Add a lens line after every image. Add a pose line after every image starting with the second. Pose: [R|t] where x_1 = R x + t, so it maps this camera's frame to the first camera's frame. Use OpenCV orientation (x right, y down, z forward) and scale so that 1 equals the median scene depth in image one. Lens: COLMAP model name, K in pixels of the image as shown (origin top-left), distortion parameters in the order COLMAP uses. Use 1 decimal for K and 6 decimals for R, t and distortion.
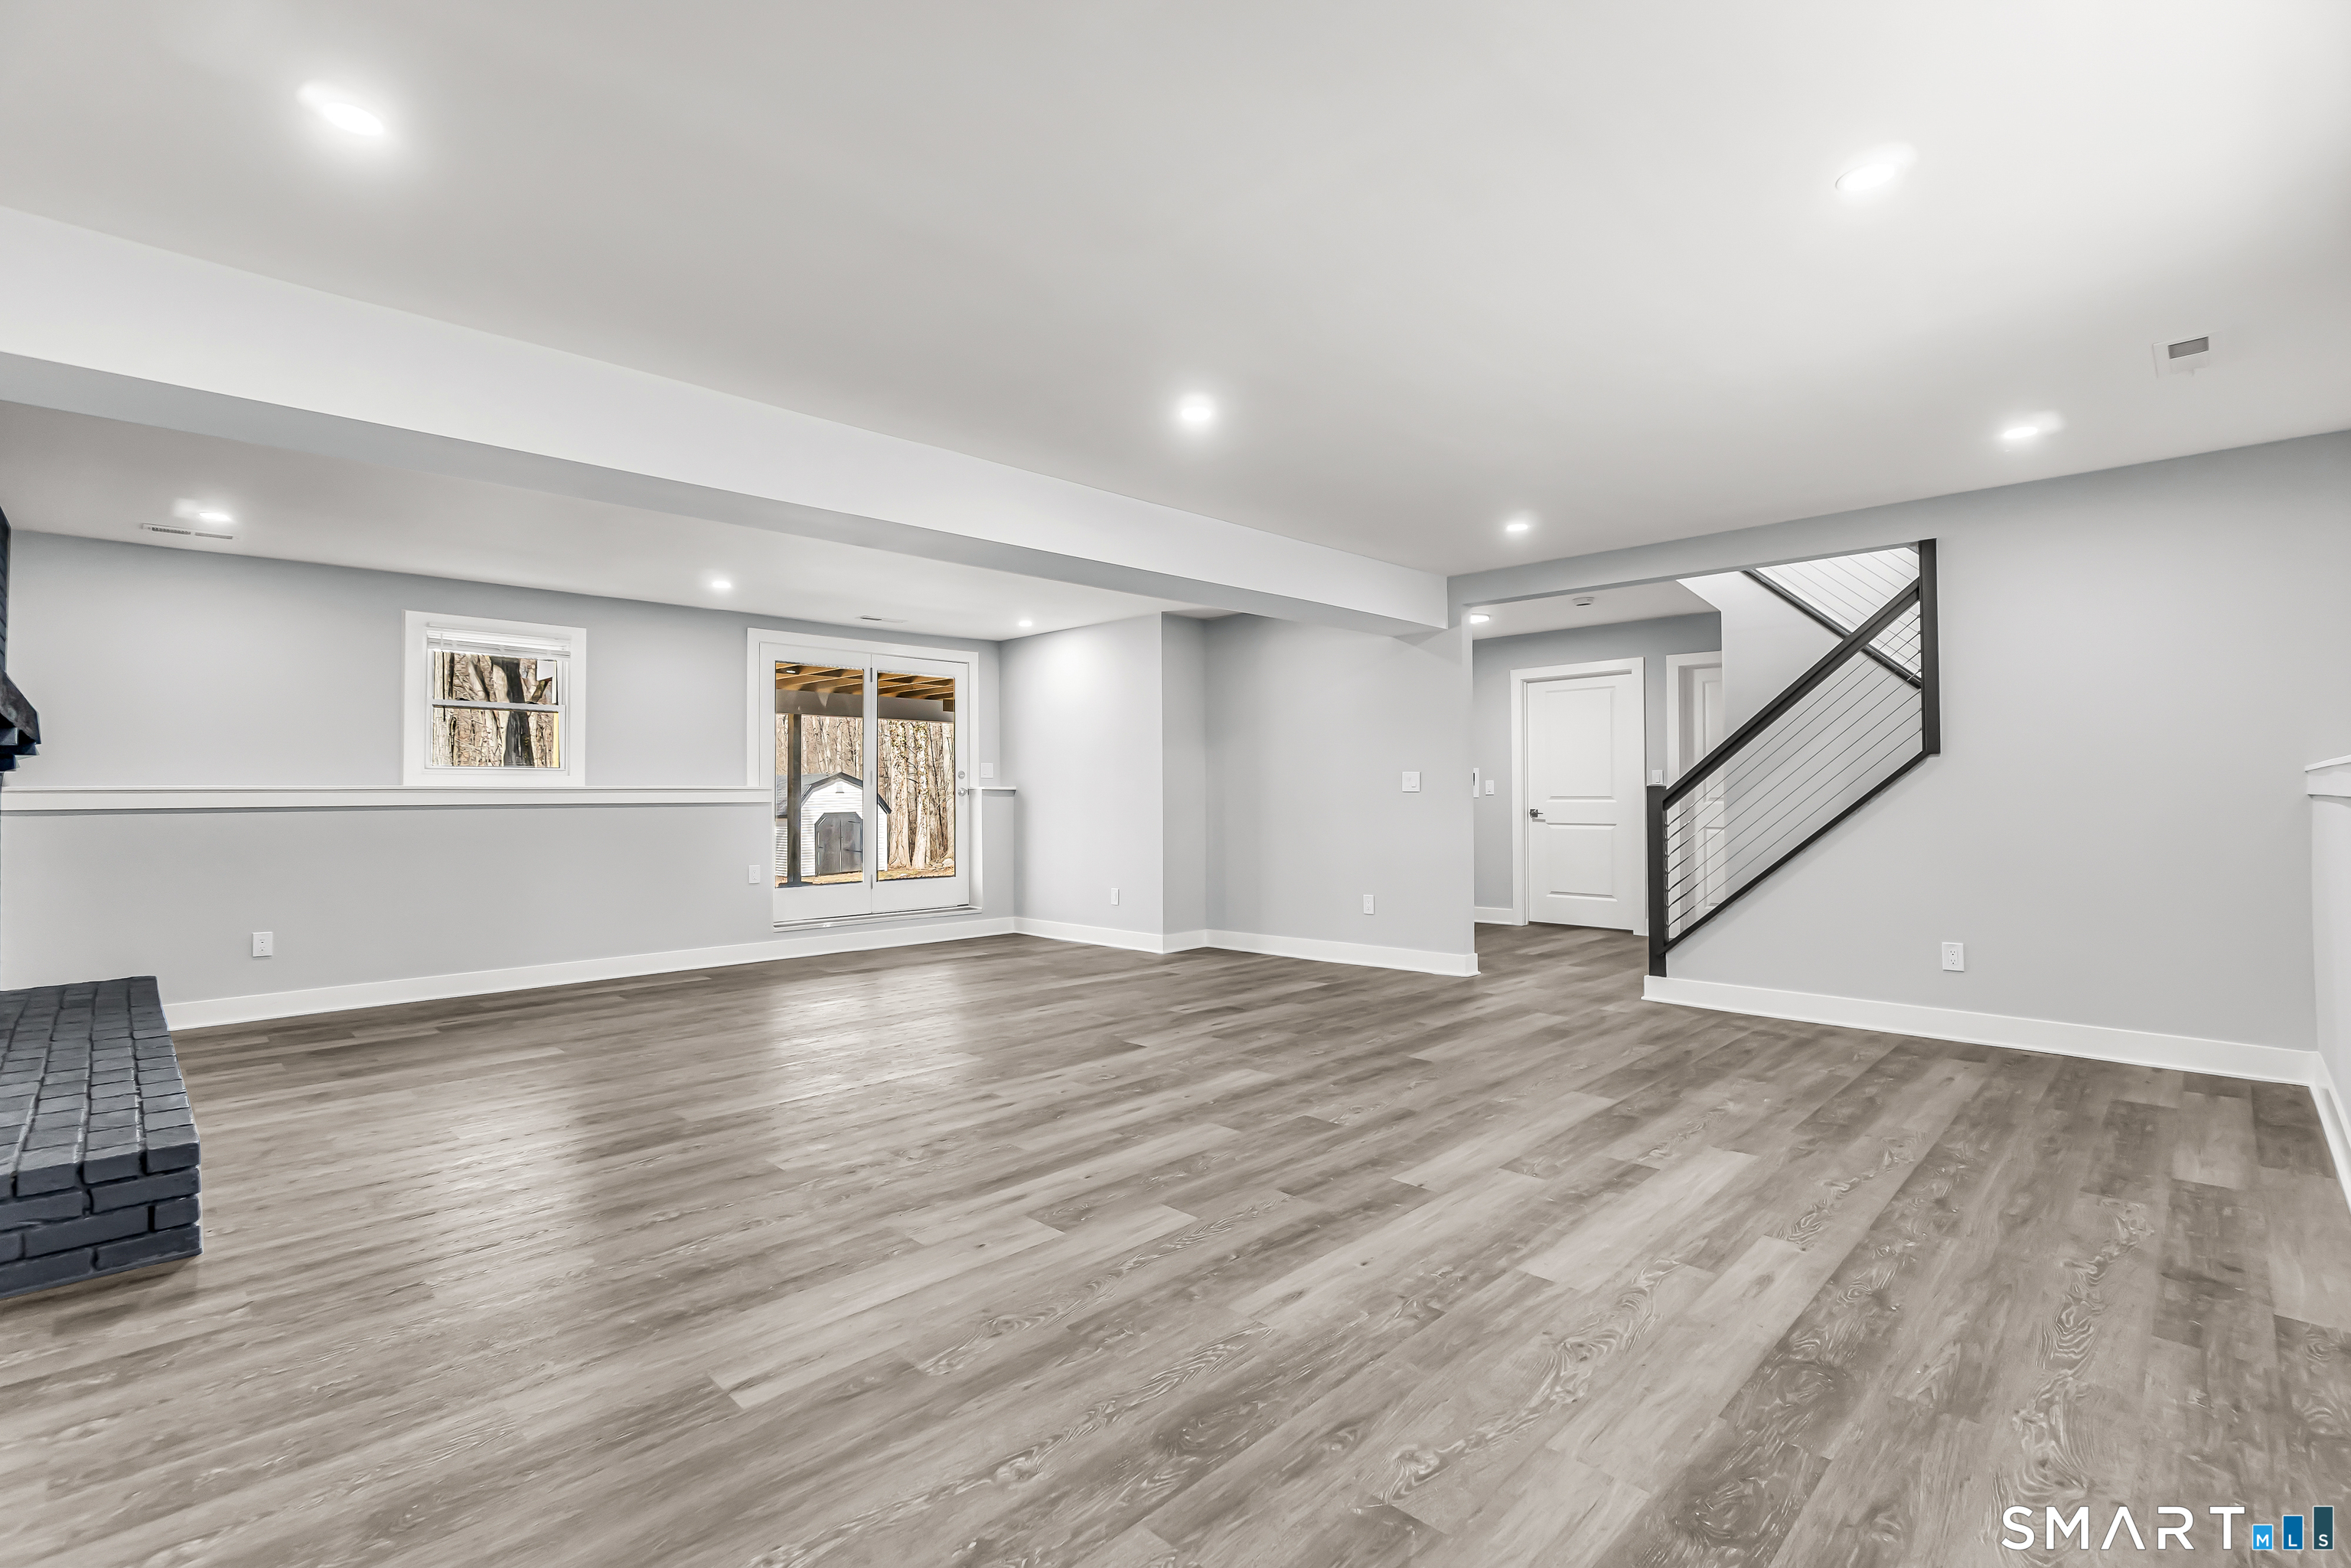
lens RADIAL K [[1072.6, 0, 1170.5], [0, 1072.6, 796.4], [0, 0, 1]] dist [-0.015576, 0.002761]
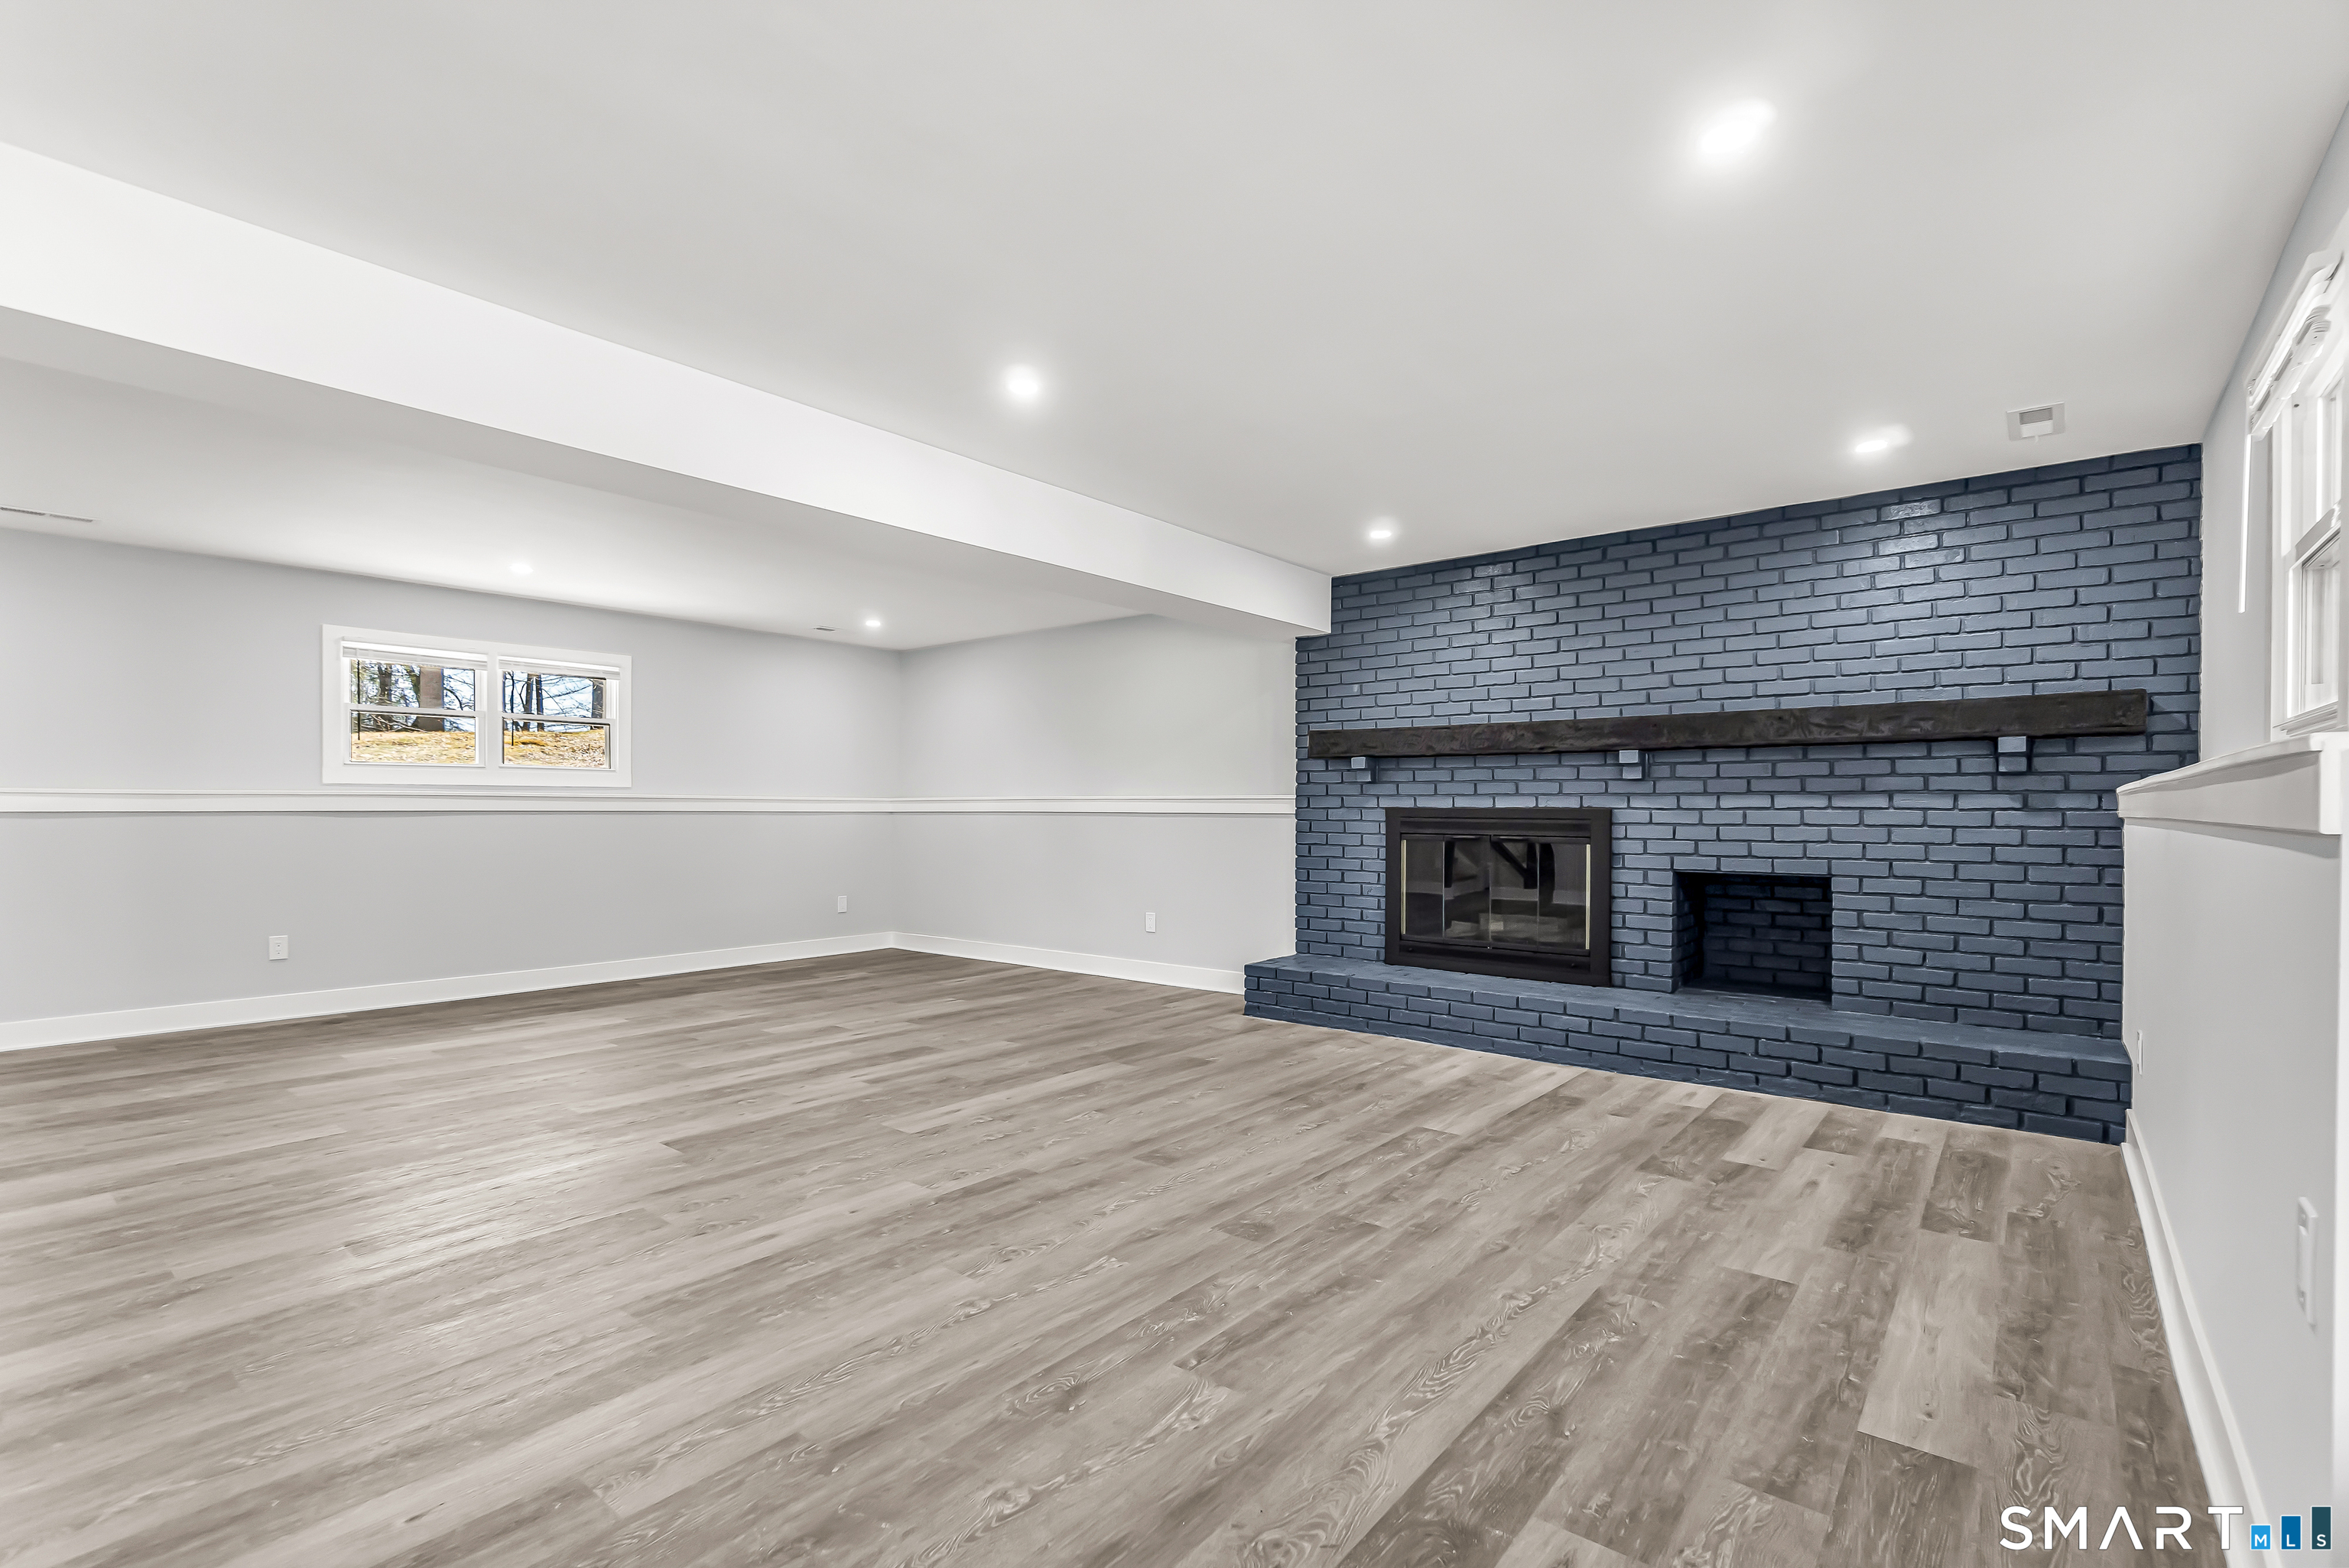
lens RADIAL K [[1071.6, 0, 1151.8], [0, 1071.6, 844.0], [0, 0, 1]] dist [-0.015576, 0.002761]
pose [[-0.996077, 0.009415, -0.087984, -0.442033], [0.006218, 0.999313, 0.036537, -0.001640], [0.088268, 0.035847, -0.995452, 2.580990]]
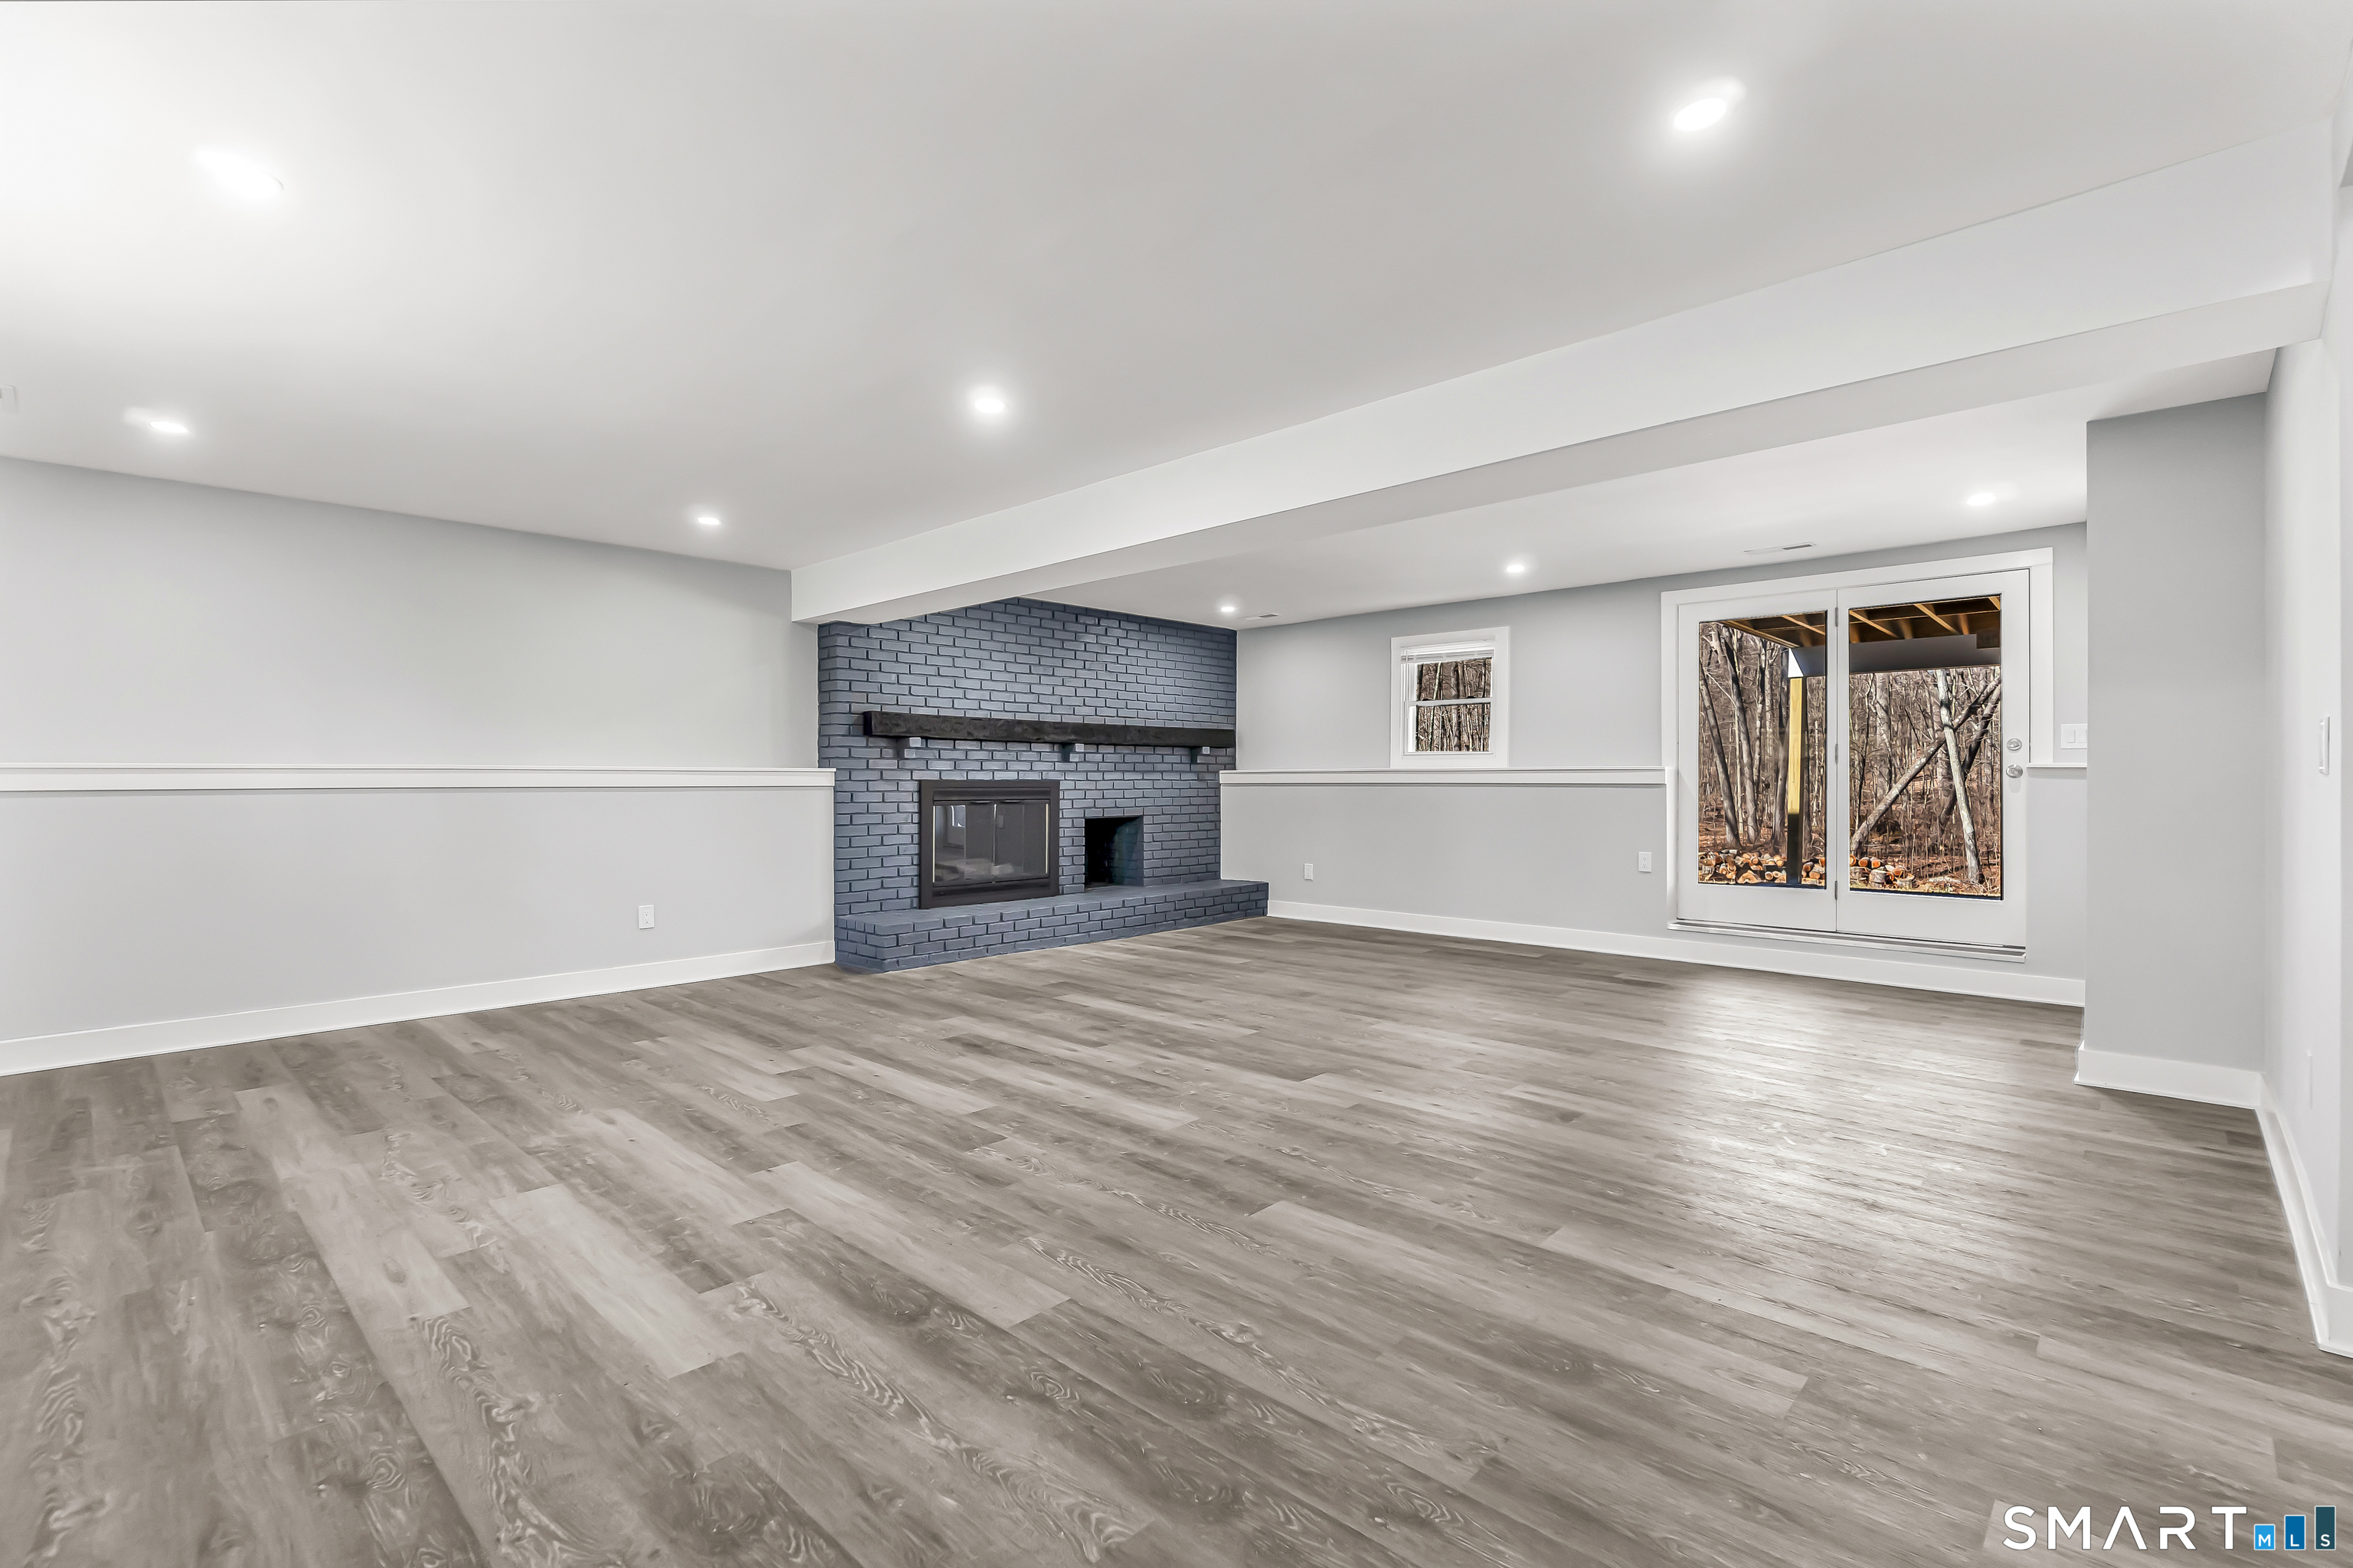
lens RADIAL K [[1073.6, 0, 1162.6], [0, 1073.6, 774.7], [0, 0, 1]] dist [-0.015576, 0.002761]
pose [[0.010932, 0.001667, -0.999939, 1.177695], [0.000543, 0.999998, 0.001673, -0.008186], [0.999940, -0.000561, 0.010931, 1.291918]]
